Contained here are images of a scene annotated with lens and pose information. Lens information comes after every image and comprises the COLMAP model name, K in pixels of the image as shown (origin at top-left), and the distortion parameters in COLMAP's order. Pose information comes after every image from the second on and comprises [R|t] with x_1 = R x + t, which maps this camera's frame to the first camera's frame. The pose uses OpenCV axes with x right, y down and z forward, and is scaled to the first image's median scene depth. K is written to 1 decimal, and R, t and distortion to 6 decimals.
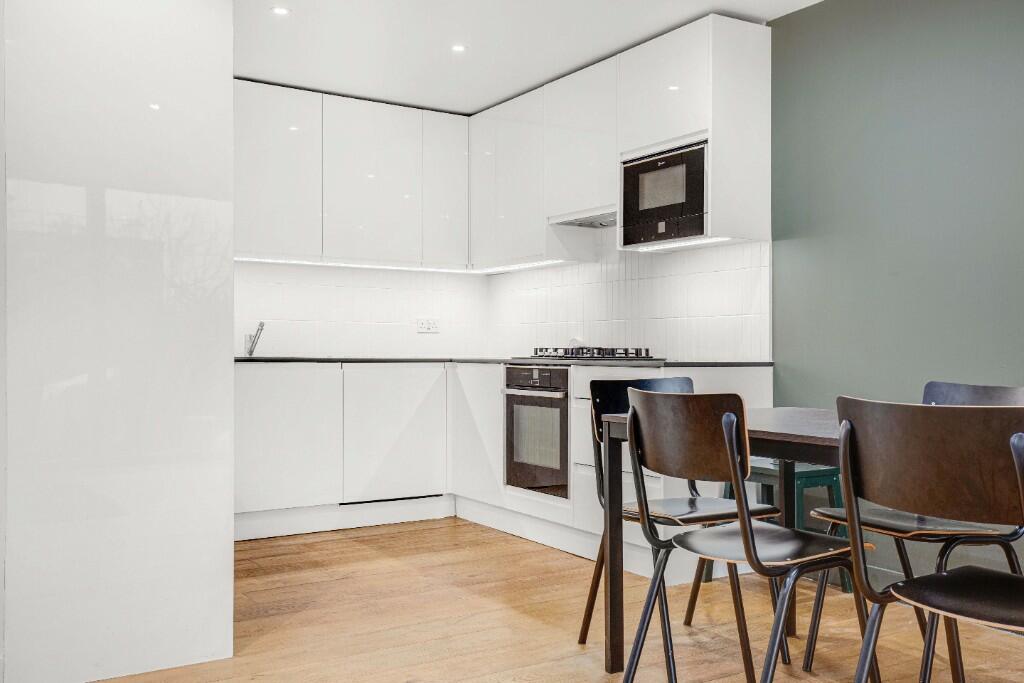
lens RADIAL K [[942.2, 0, 512.6], [0, 942.2, 344.1], [0, 0, 1]] dist [-0.007839, 0.000000]
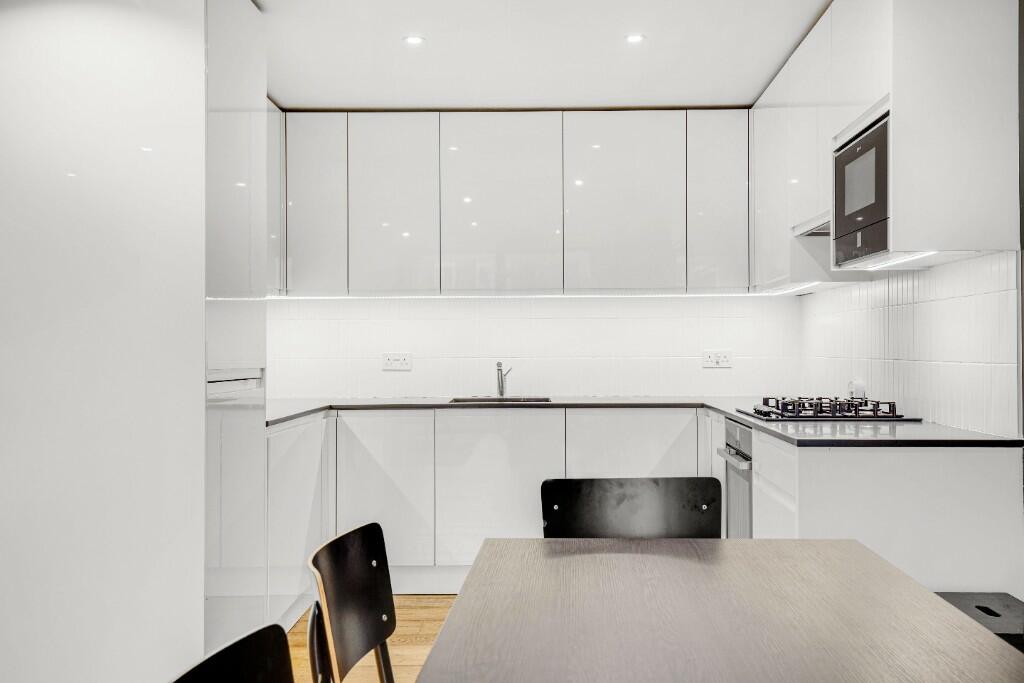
lens RADIAL K [[942.2, 0, 513.5], [0, 942.2, 341.0], [0, 0, 1]] dist [-0.007839, 0.000000]
pose [[0.814065, -0.011331, -0.580664, 0.340989], [0.010938, 0.999931, -0.004177, -0.046135], [0.580671, -0.002951, 0.814133, 0.267197]]
